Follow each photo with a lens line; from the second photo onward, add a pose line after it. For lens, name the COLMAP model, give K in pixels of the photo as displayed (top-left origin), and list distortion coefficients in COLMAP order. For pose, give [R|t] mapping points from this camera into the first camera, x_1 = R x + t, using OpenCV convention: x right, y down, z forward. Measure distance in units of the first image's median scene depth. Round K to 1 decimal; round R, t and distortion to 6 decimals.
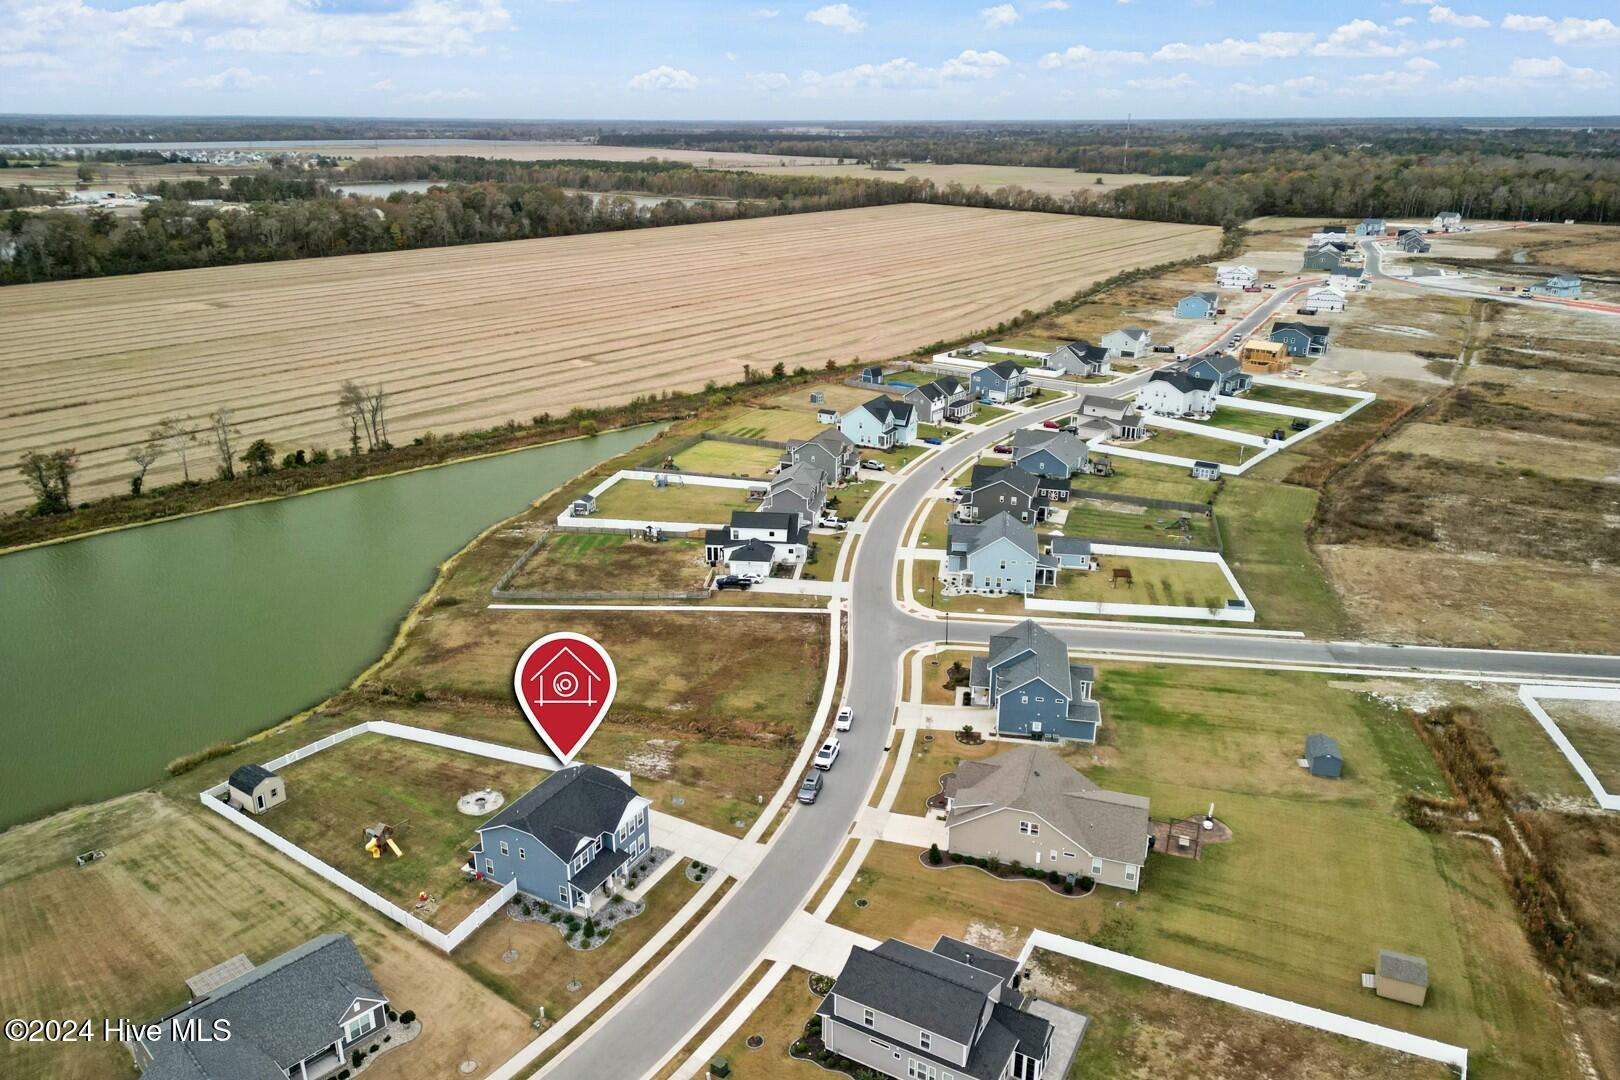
lens RADIAL K [[1135.8, 0, 810.0], [0, 1135.8, 540.0], [0, 0, 1]] dist [0.094363, -0.100591]
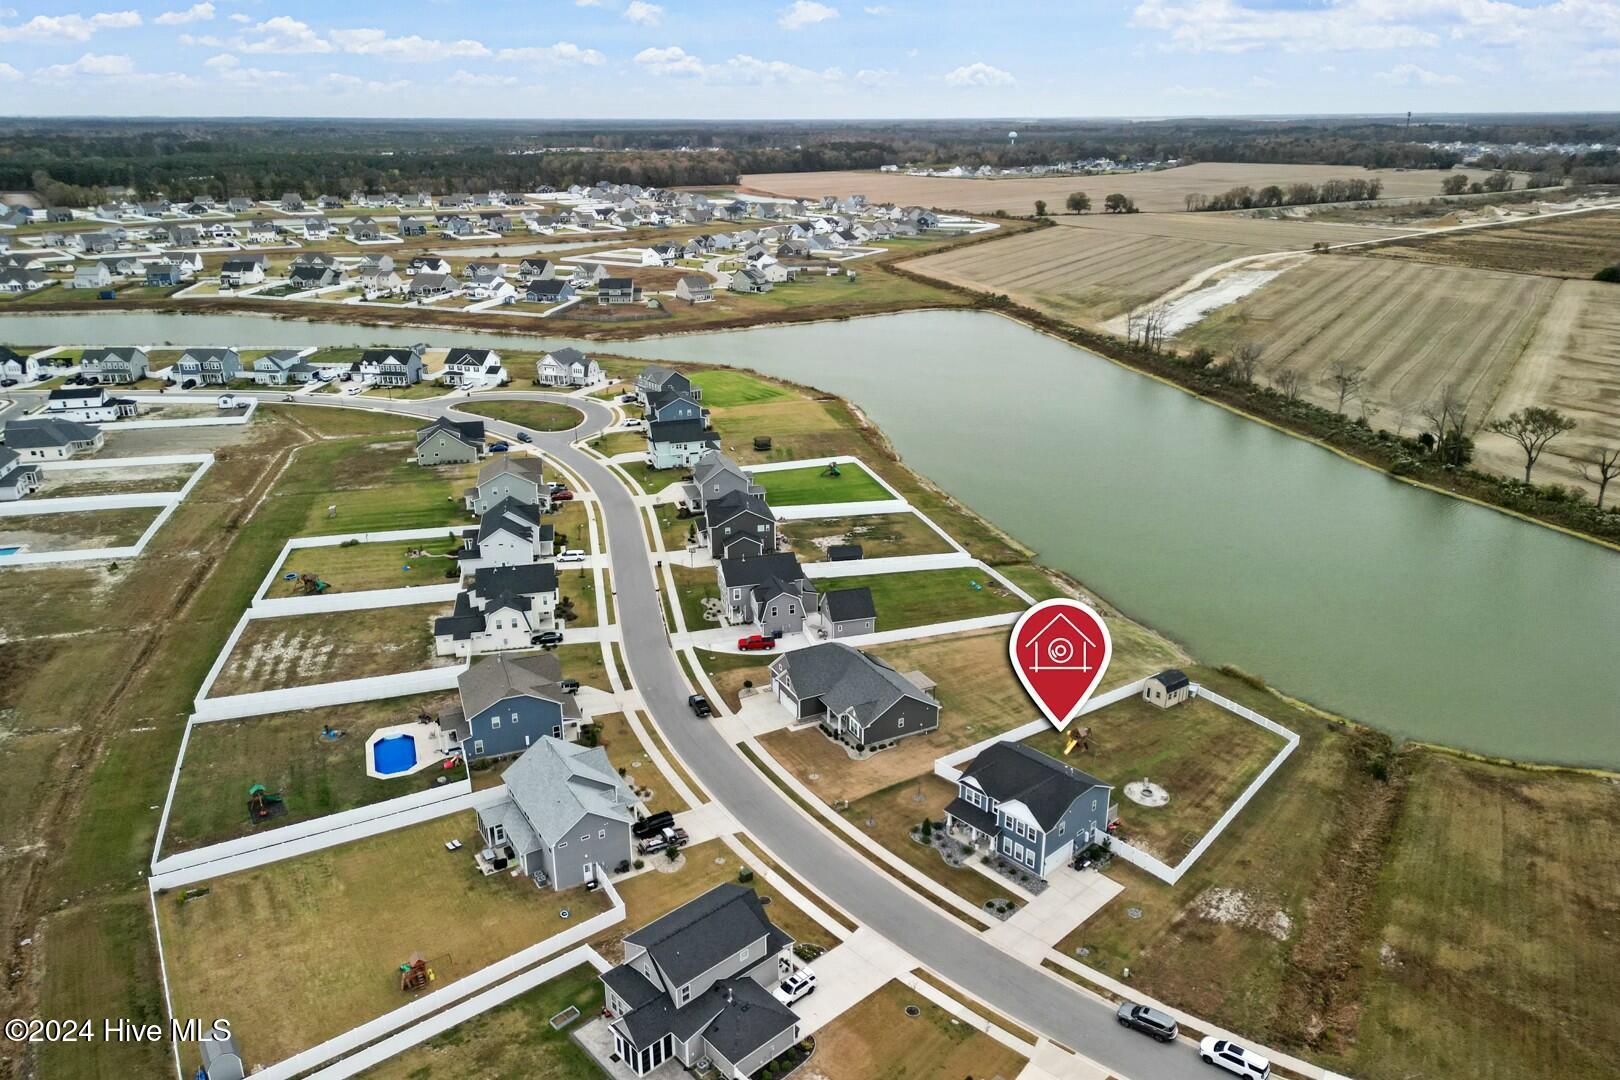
lens RADIAL K [[1114.5, 0, 813.6], [0, 1114.5, 576.8], [0, 0, 1]] dist [0.096650, -0.093866]
pose [[-0.320033, 0.354449, -0.878604, 0.660101], [-0.328833, 0.828168, 0.453880, -0.310003], [0.888509, 0.434170, -0.148487, 0.827837]]
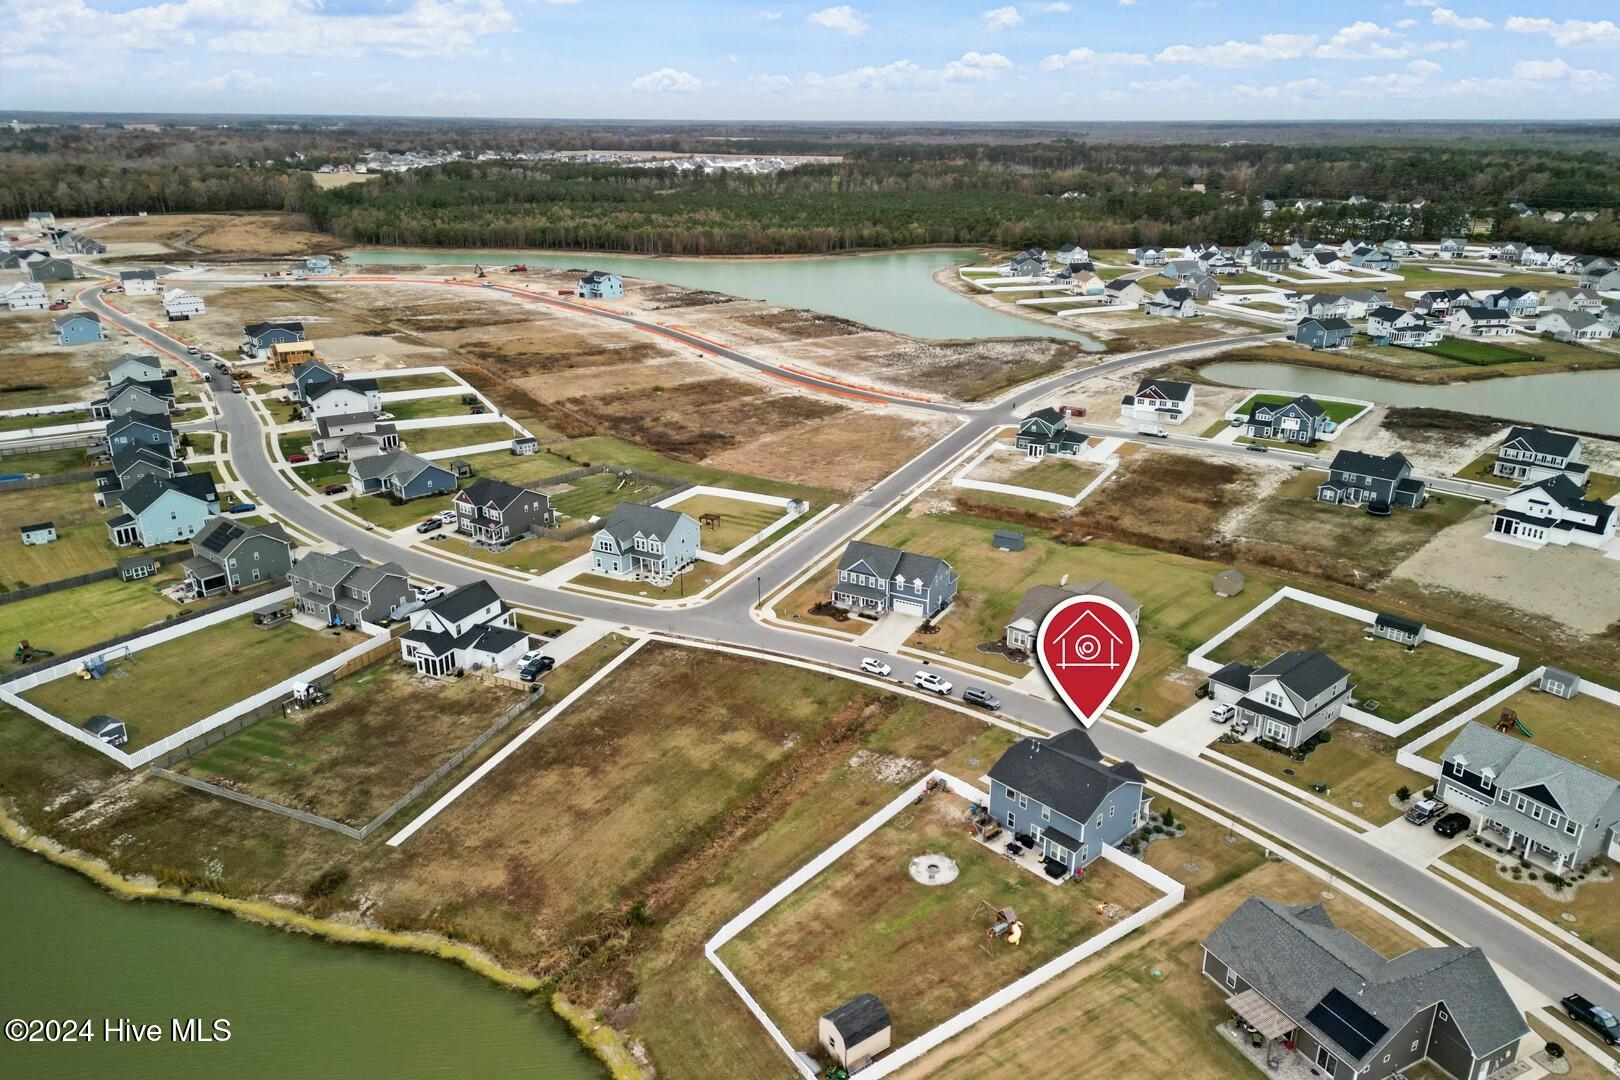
lens RADIAL K [[1128.4, 0, 804.8], [0, 1128.4, 538.5], [0, 0, 1]] dist [0.089515, -0.101367]
pose [[0.330158, -0.330207, 0.884285, -1.078472], [0.325456, 0.919192, 0.221730, -0.260765], [-0.886044, 0.214590, 0.410946, 0.683858]]
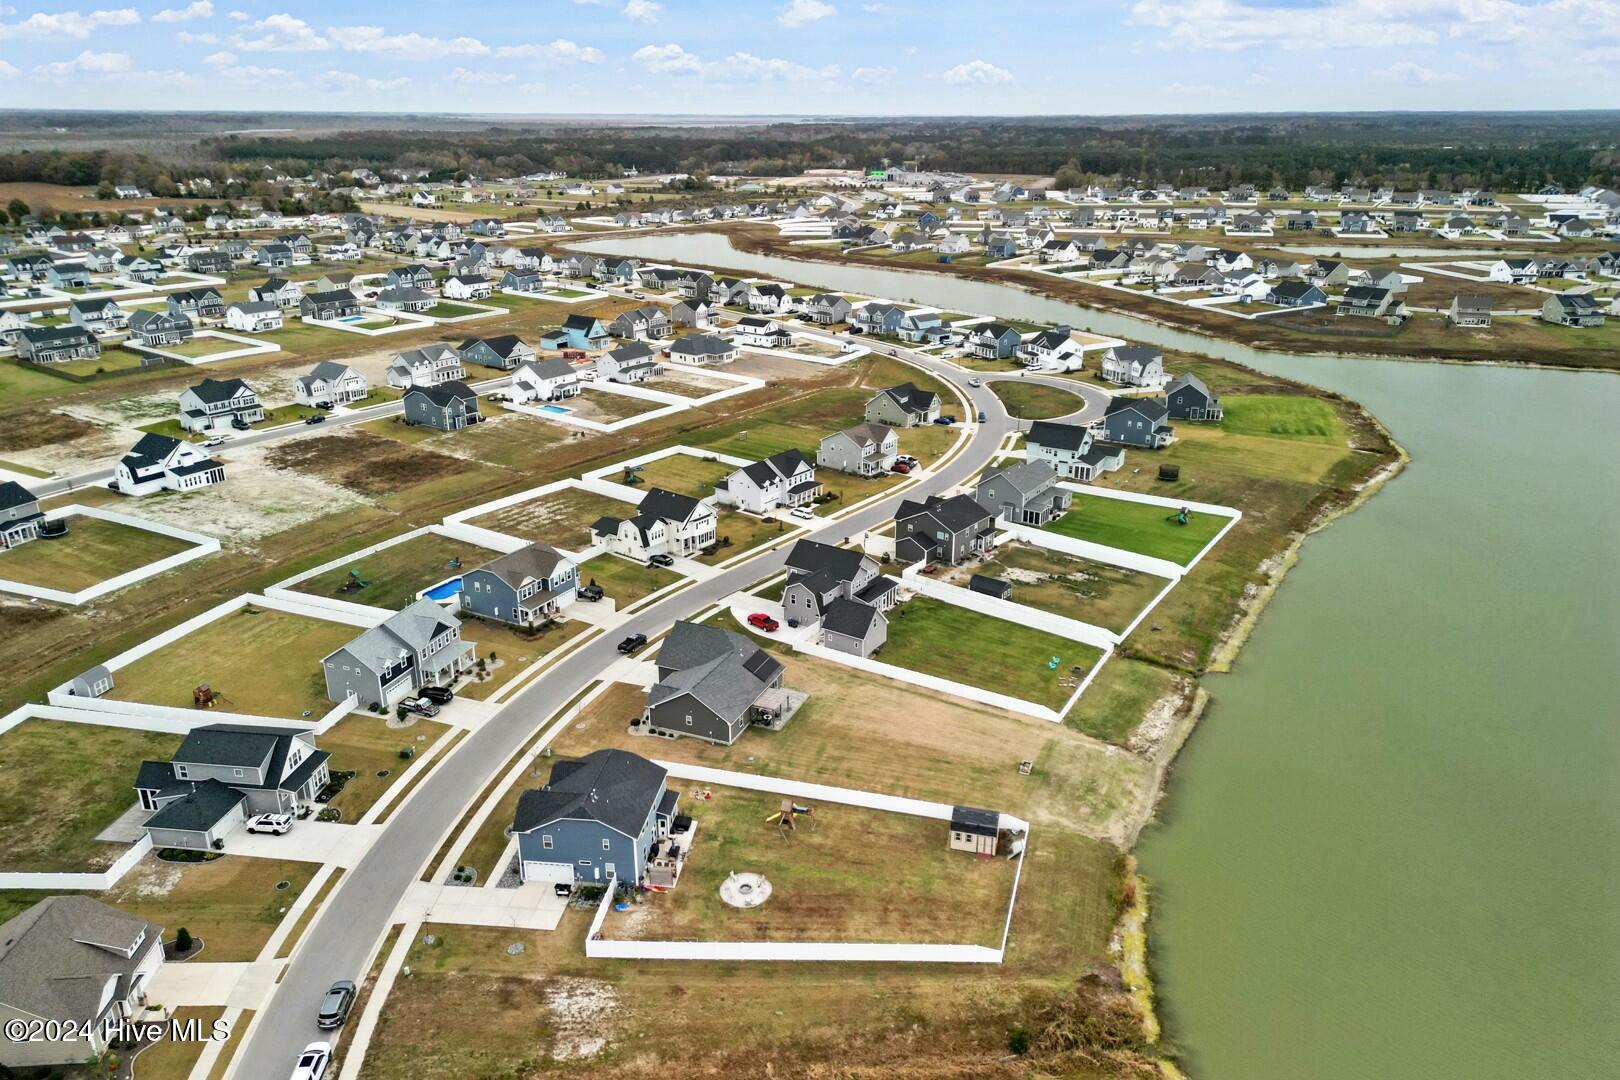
lens RADIAL K [[1135.8, 0, 810.0], [0, 1135.8, 540.0], [0, 0, 1]] dist [0.094363, -0.100591]
pose [[-0.933369, 0.121083, -0.337878, -0.071804], [-0.129154, 0.765012, 0.630933, -0.557315], [0.334875, 0.632532, -0.698400, 1.513959]]
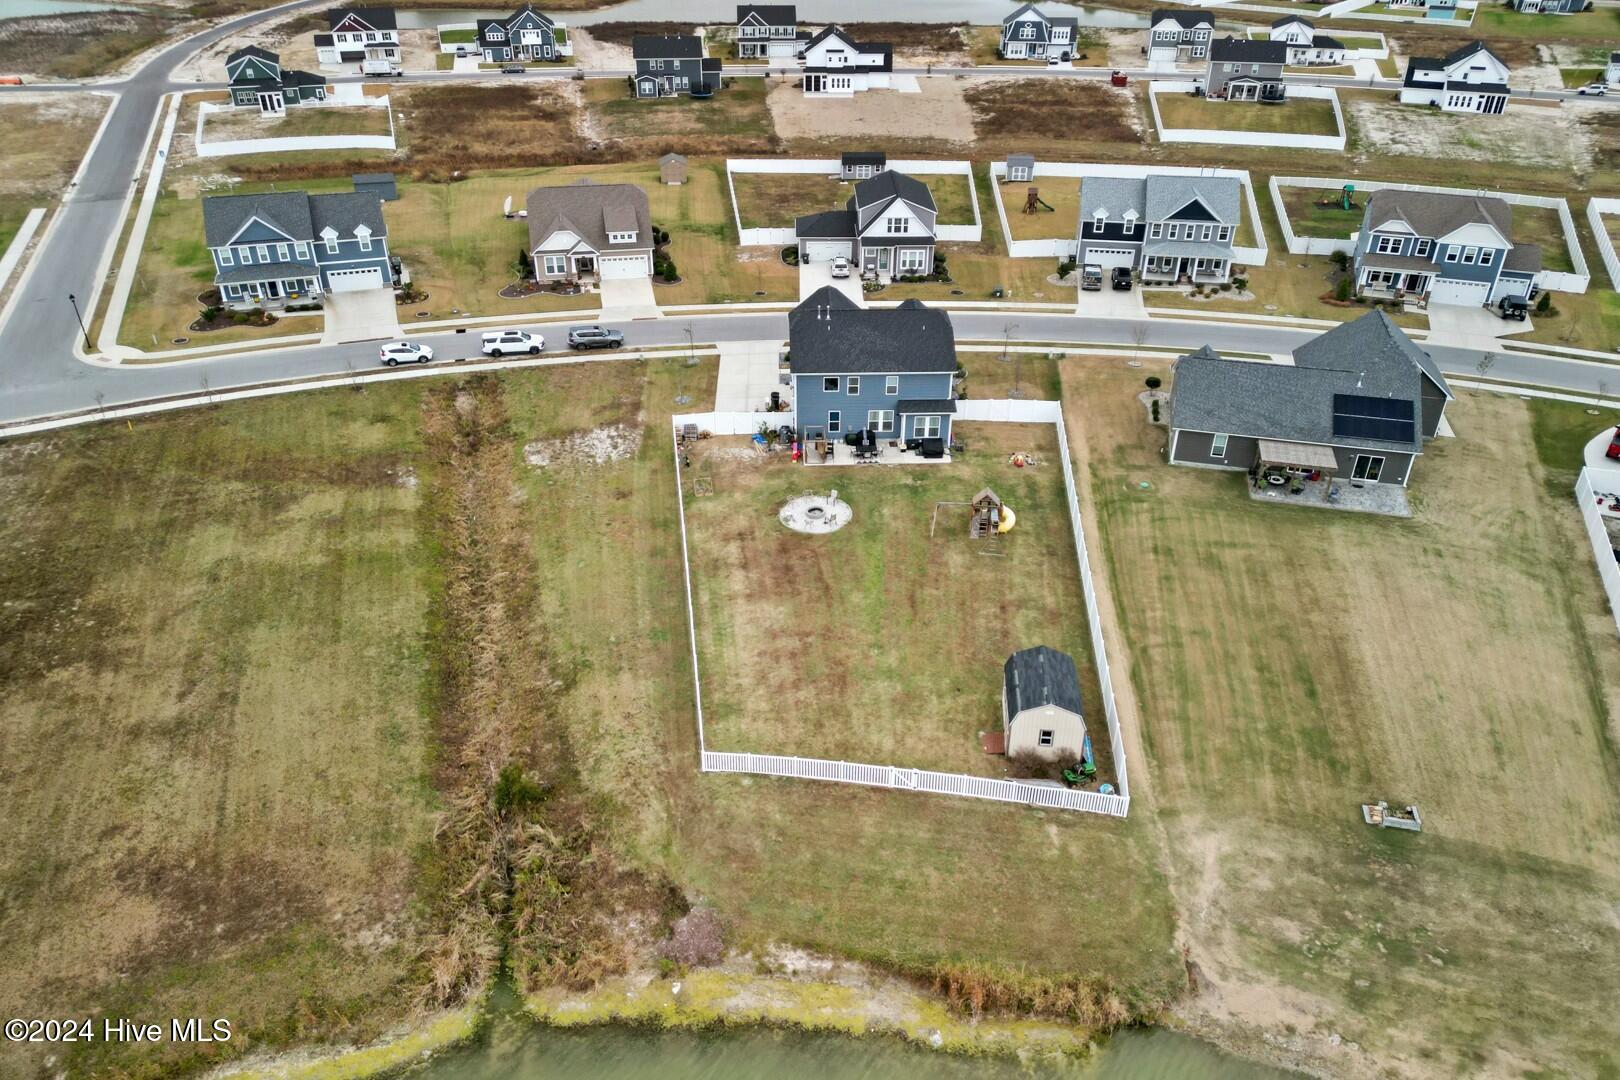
lens RADIAL K [[1135.8, 0, 810.0], [0, 1135.8, 540.0], [0, 0, 1]] dist [0.094363, -0.100591]
pose [[-0.490570, -0.456977, 0.741966, -0.770143], [0.295105, 0.714026, 0.634885, -0.153952], [-0.819911, 0.530414, -0.215424, 1.182719]]
